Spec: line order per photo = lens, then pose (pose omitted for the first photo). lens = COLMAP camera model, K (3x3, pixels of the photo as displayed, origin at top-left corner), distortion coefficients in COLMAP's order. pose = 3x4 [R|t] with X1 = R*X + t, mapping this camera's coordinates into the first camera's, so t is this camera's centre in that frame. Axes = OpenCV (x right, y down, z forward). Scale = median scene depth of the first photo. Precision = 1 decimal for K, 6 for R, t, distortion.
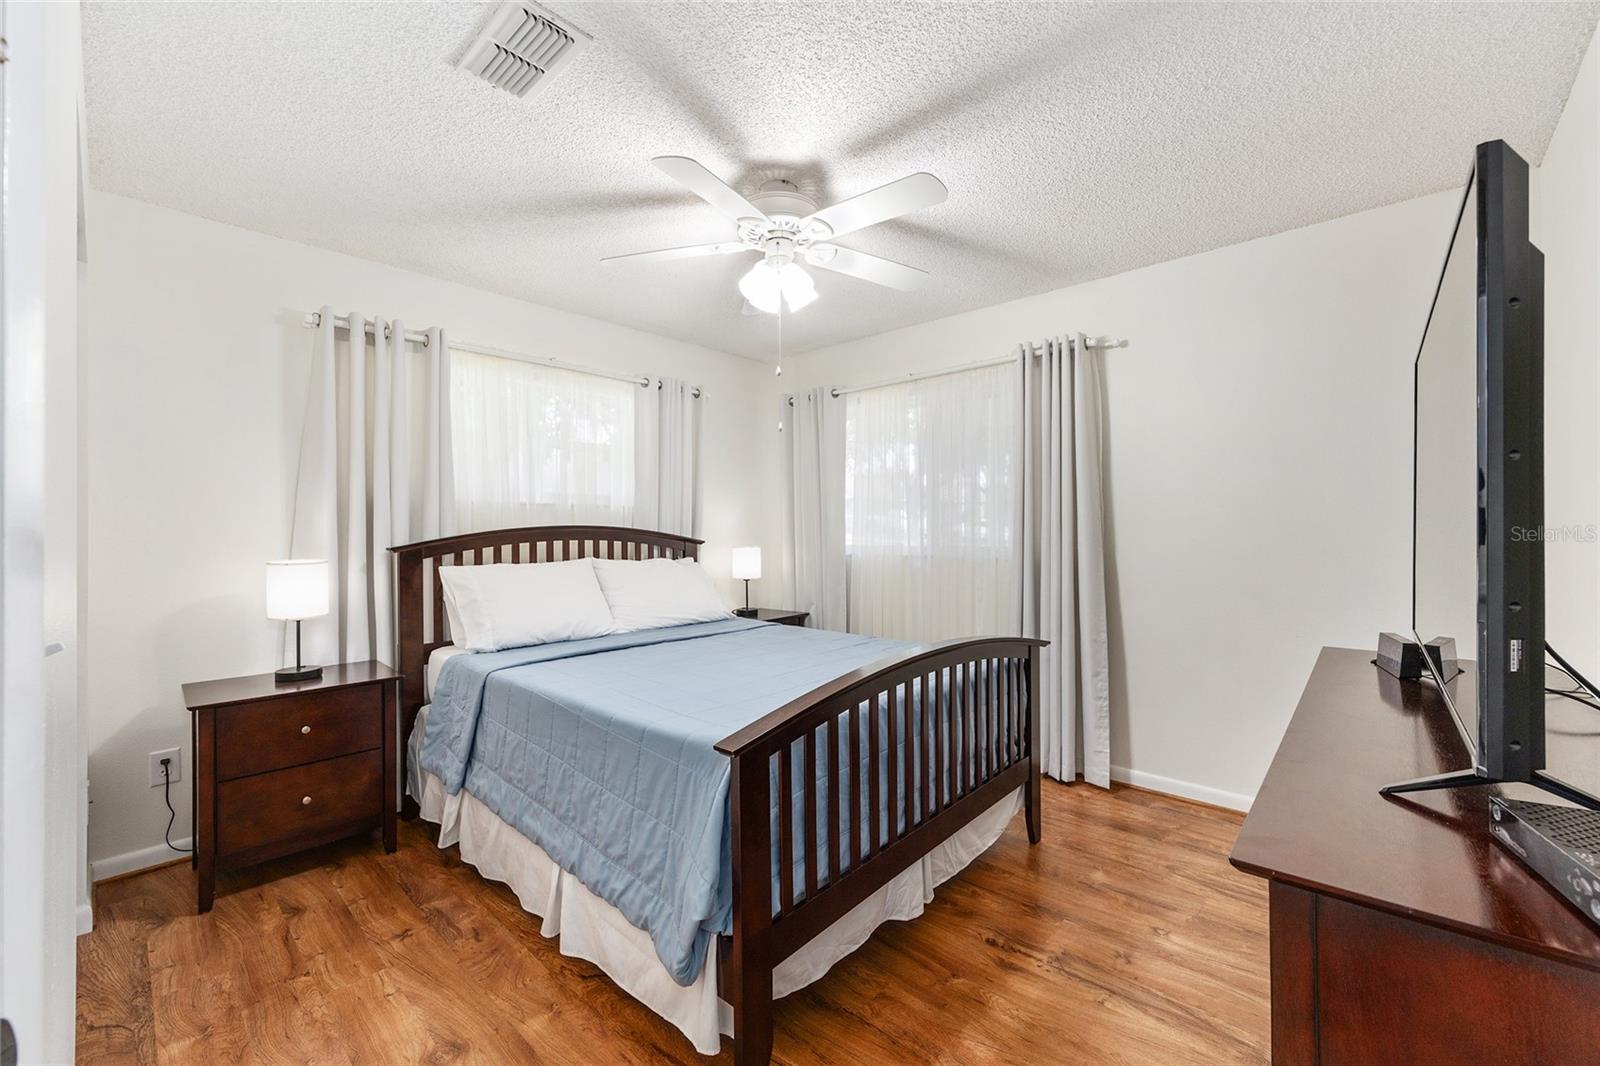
lens RADIAL K [[641.9, 0, 800.2], [0, 641.9, 530.6], [0, 0, 1]] dist [-0.002734, 0.001439]
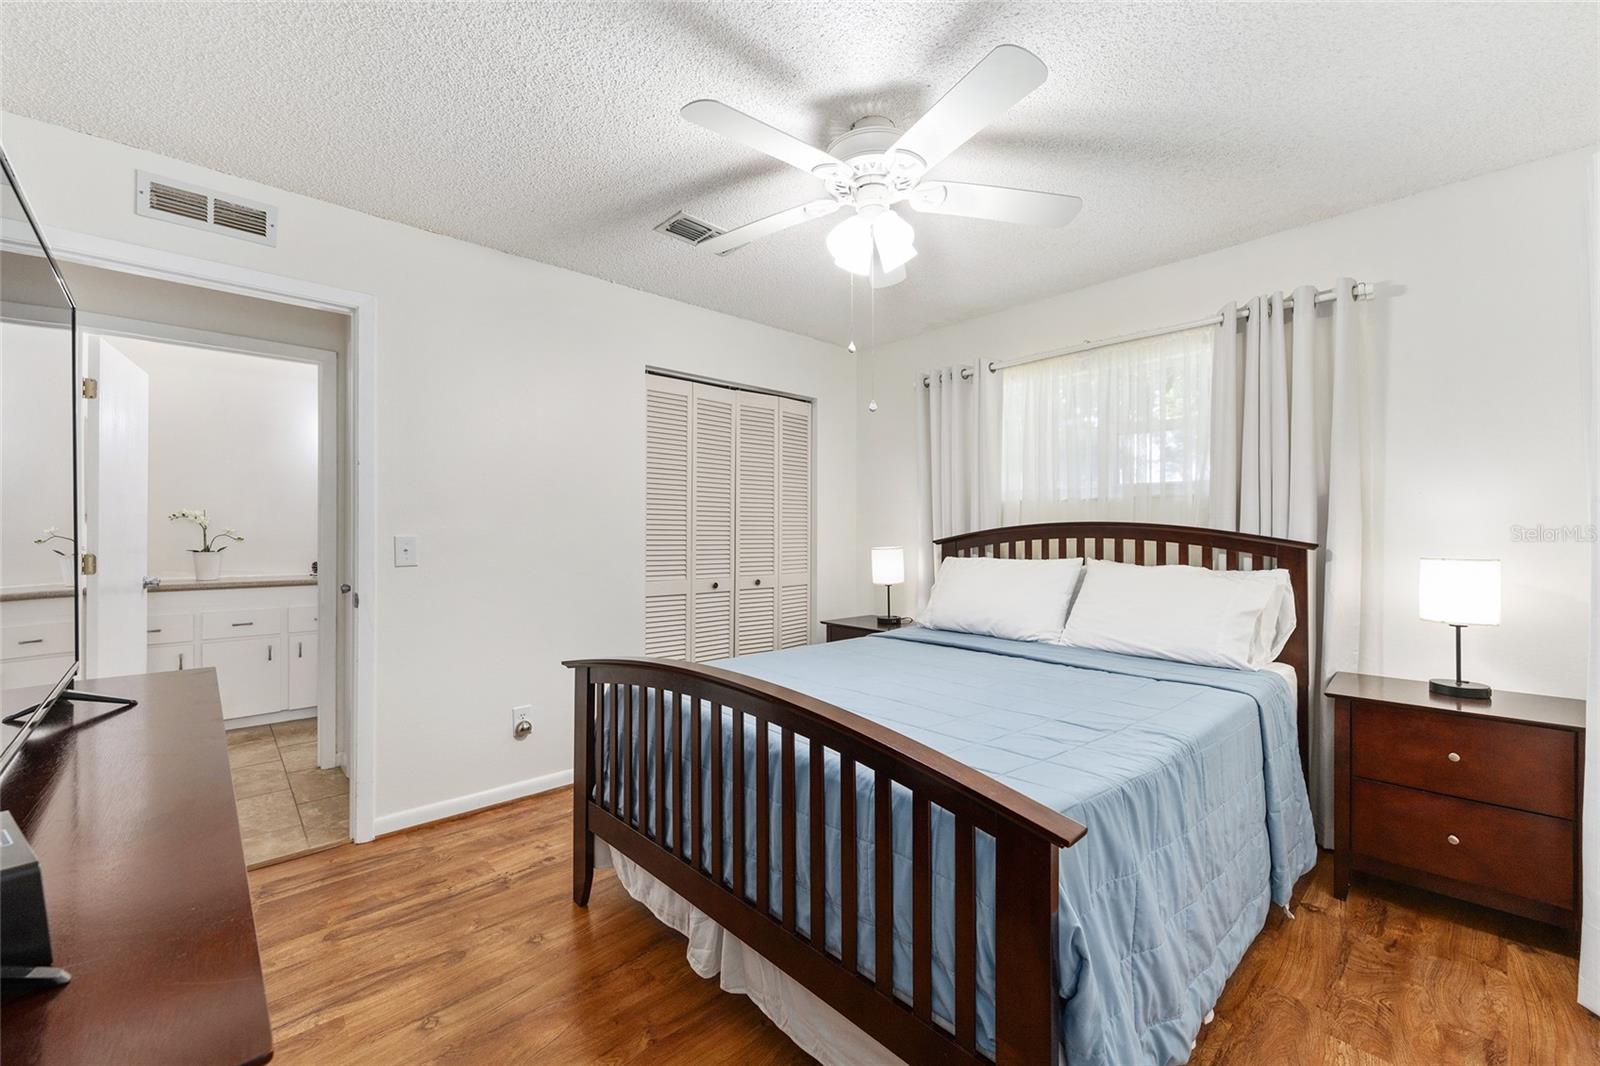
lens RADIAL K [[641.9, 0, 802.6], [0, 641.9, 532.0], [0, 0, 1]] dist [-0.002734, 0.001439]
pose [[-0.082575, 0.004807, -0.996573, 0.614299], [0.006134, 0.999972, 0.004316, 0.001486], [0.996566, -0.005756, -0.082602, 0.722587]]
